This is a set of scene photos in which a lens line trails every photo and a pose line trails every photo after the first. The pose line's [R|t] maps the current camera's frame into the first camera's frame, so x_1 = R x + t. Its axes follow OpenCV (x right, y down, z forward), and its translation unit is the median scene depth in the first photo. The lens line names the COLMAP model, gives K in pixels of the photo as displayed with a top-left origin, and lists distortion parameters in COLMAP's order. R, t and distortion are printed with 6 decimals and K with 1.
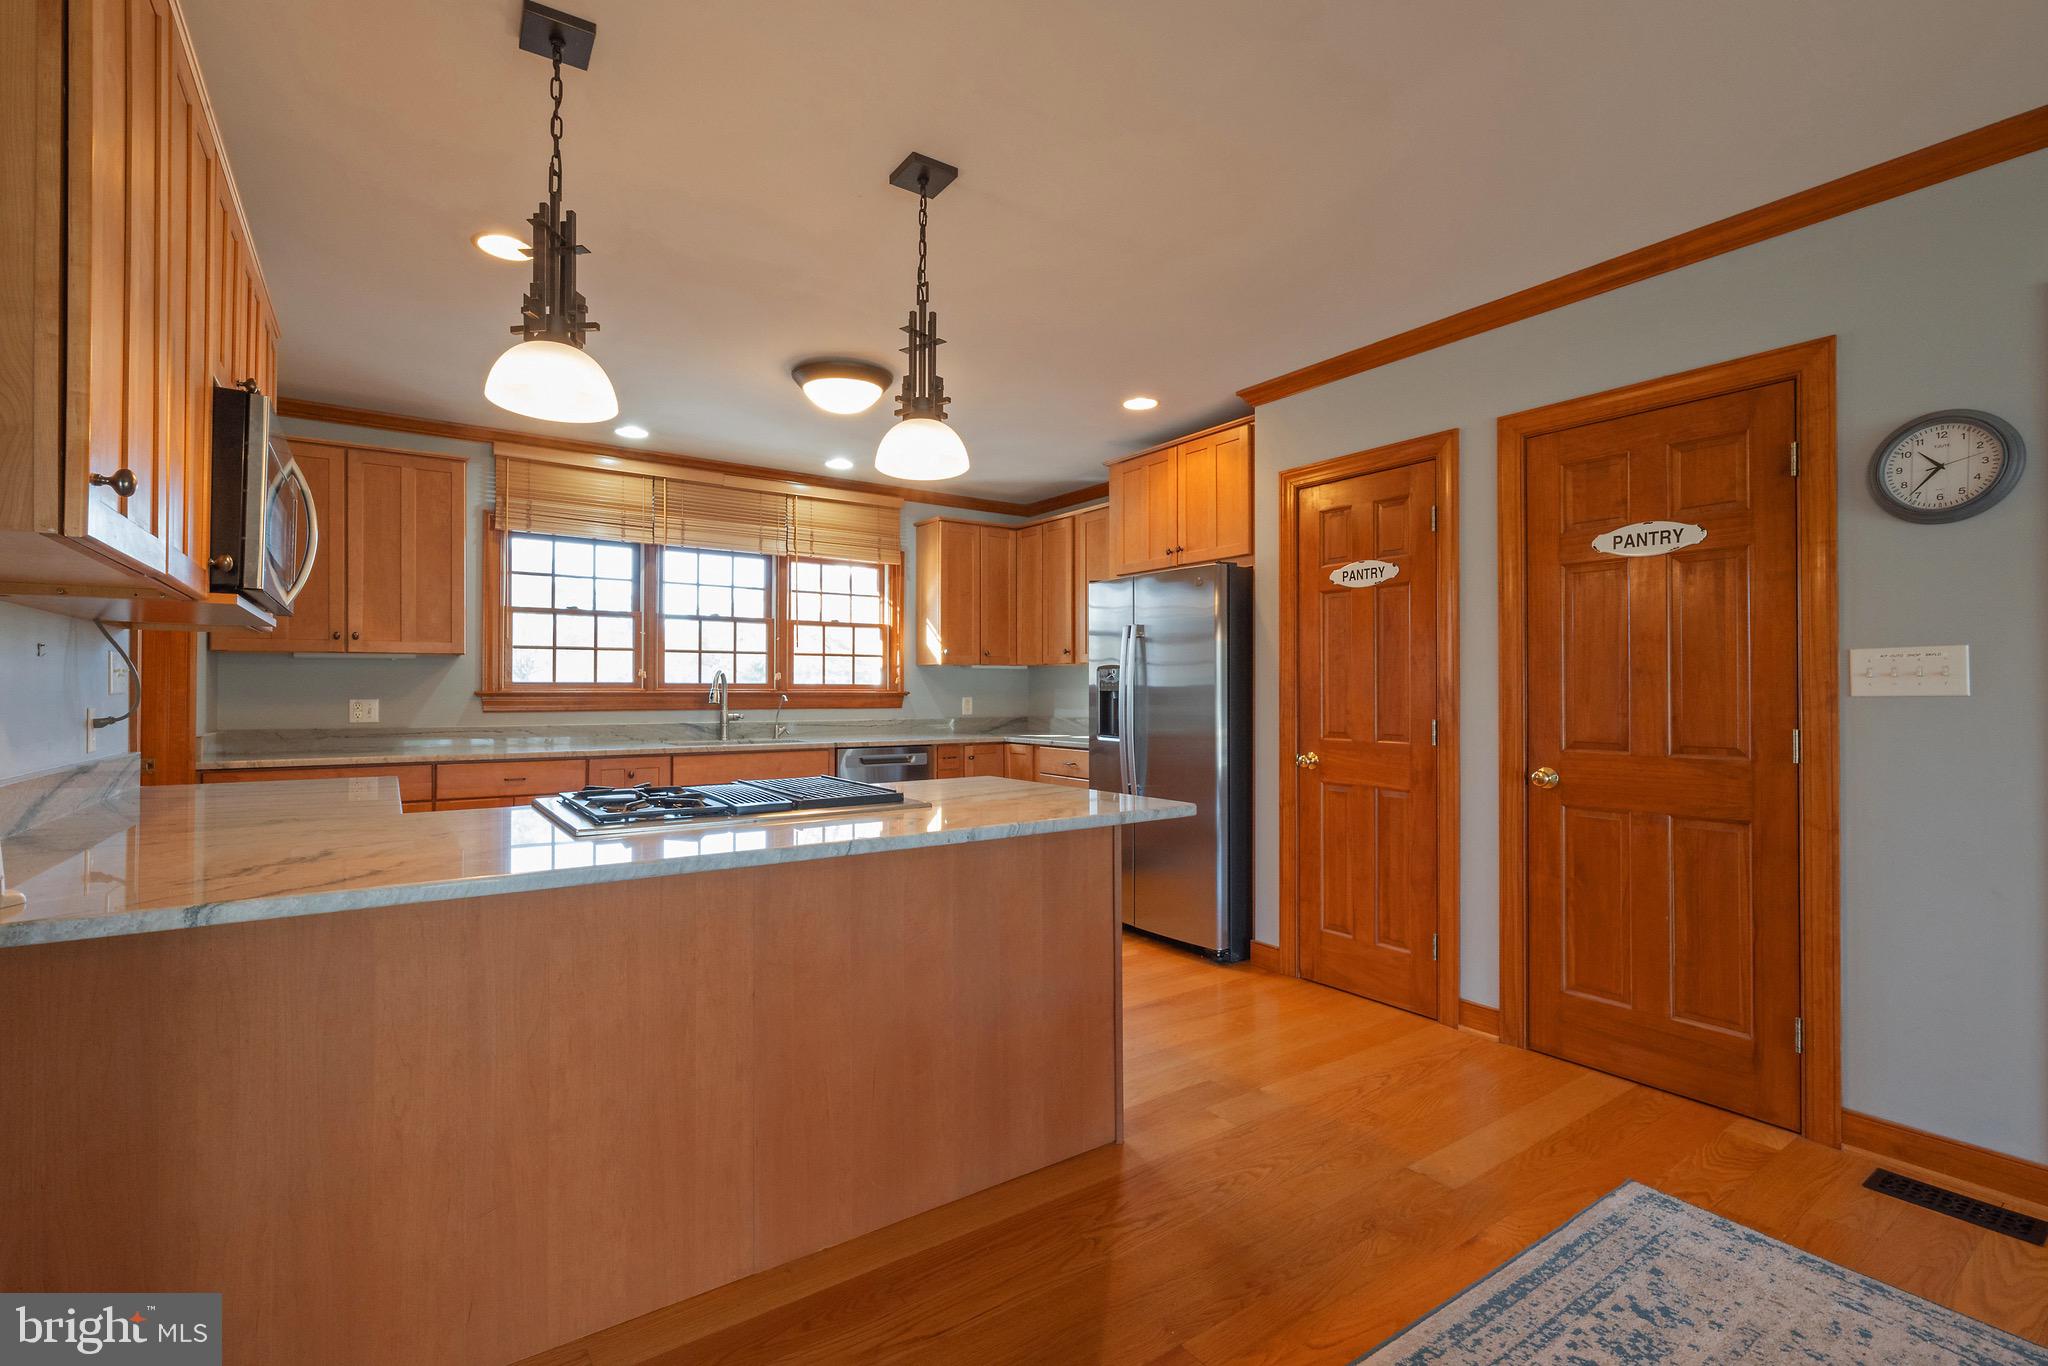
lens RADIAL K [[913.3, 0, 1031.0], [0, 913.3, 679.2], [0, 0, 1]] dist [-0.003796, 0.002511]
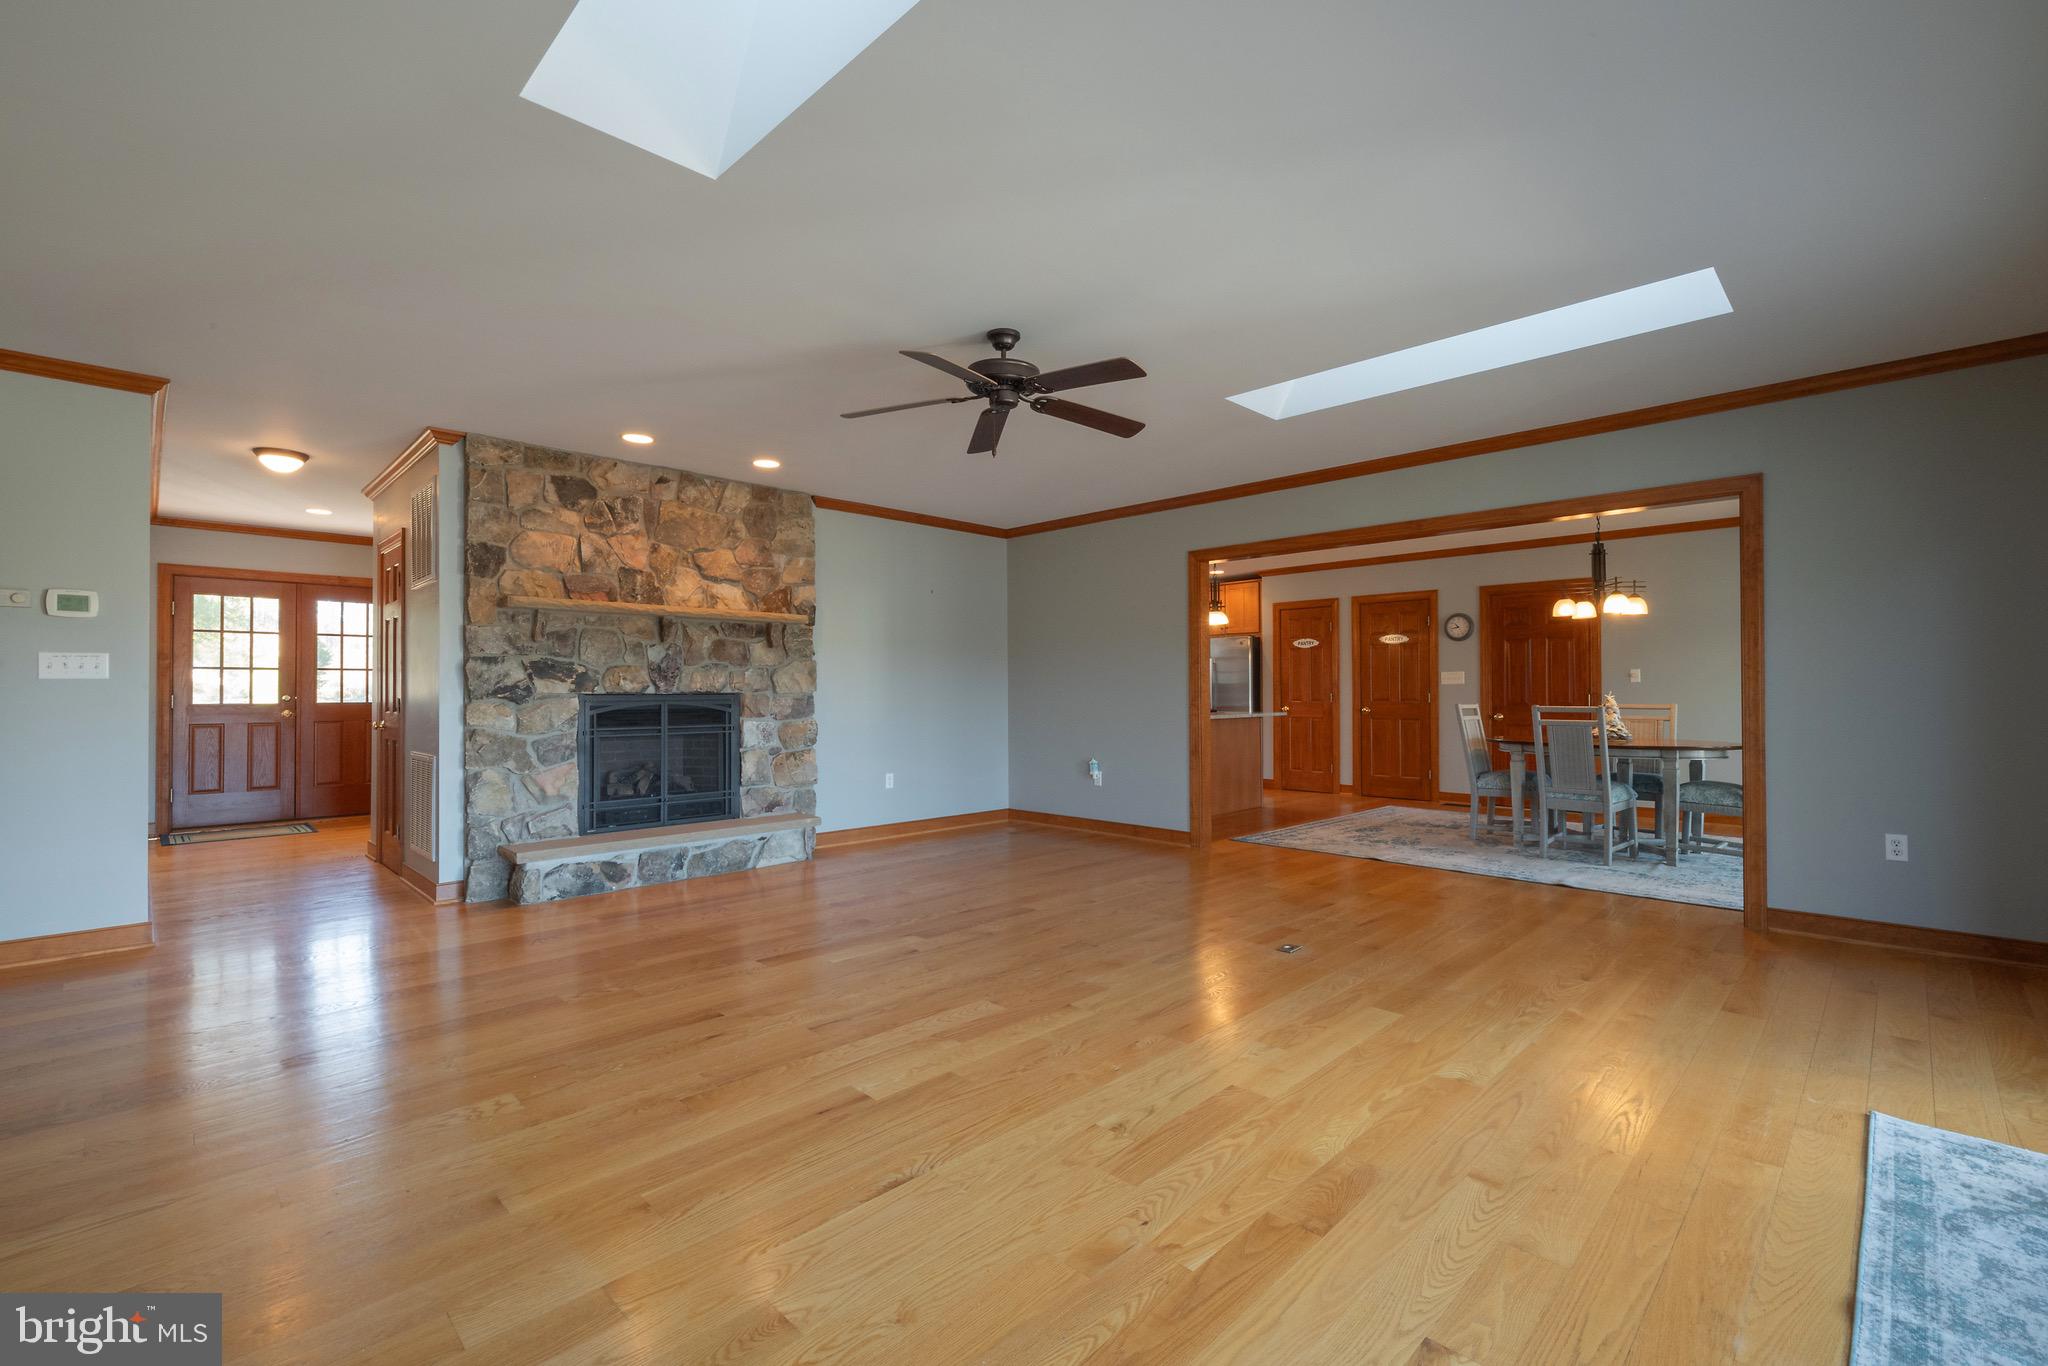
lens RADIAL K [[889.9, 0, 1032.8], [0, 889.9, 686.9], [0, 0, 1]] dist [-0.007180, 0.000054]
pose [[0.983594, -0.004623, 0.180335, -0.738796], [0.003967, 0.999984, 0.003998, 0.005112], [-0.180351, -0.003217, 0.983597, -1.194305]]
